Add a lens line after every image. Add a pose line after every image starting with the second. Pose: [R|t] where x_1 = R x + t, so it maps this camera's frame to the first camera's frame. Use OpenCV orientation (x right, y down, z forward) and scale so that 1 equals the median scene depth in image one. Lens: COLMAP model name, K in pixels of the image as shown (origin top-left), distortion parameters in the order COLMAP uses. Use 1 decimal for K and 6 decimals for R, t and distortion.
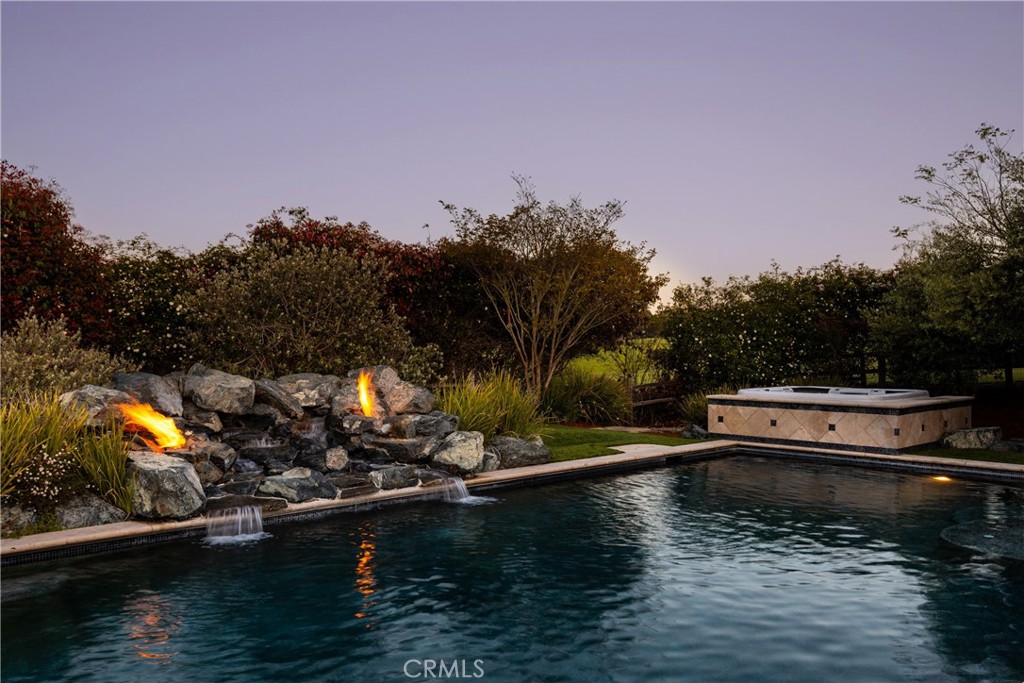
lens RADIAL K [[838.1, 0, 511.7], [0, 838.1, 341.2], [0, 0, 1]] dist [0.019375, 0.004549]
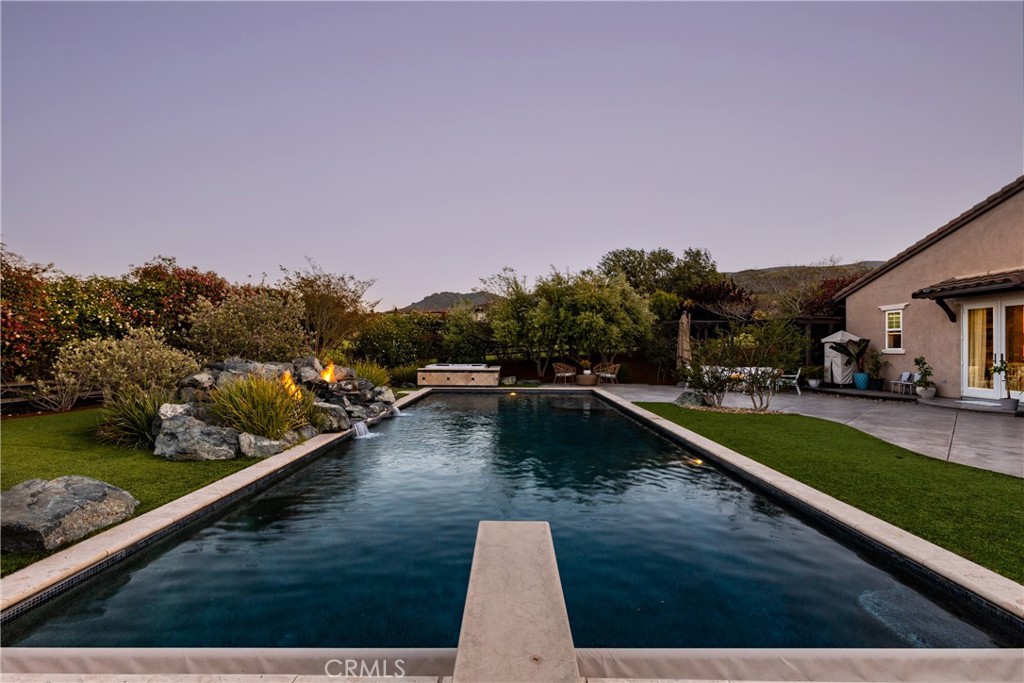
lens RADIAL K [[463.9, 0, 514.7], [0, 463.9, 342.5], [0, 0, 1]] dist [0.003288, -0.000934]
pose [[0.685702, 0.007945, 0.727839, -0.527921], [-0.006956, 0.999966, -0.004363, -0.002917], [-0.727849, -0.002071, 0.685734, -0.058917]]
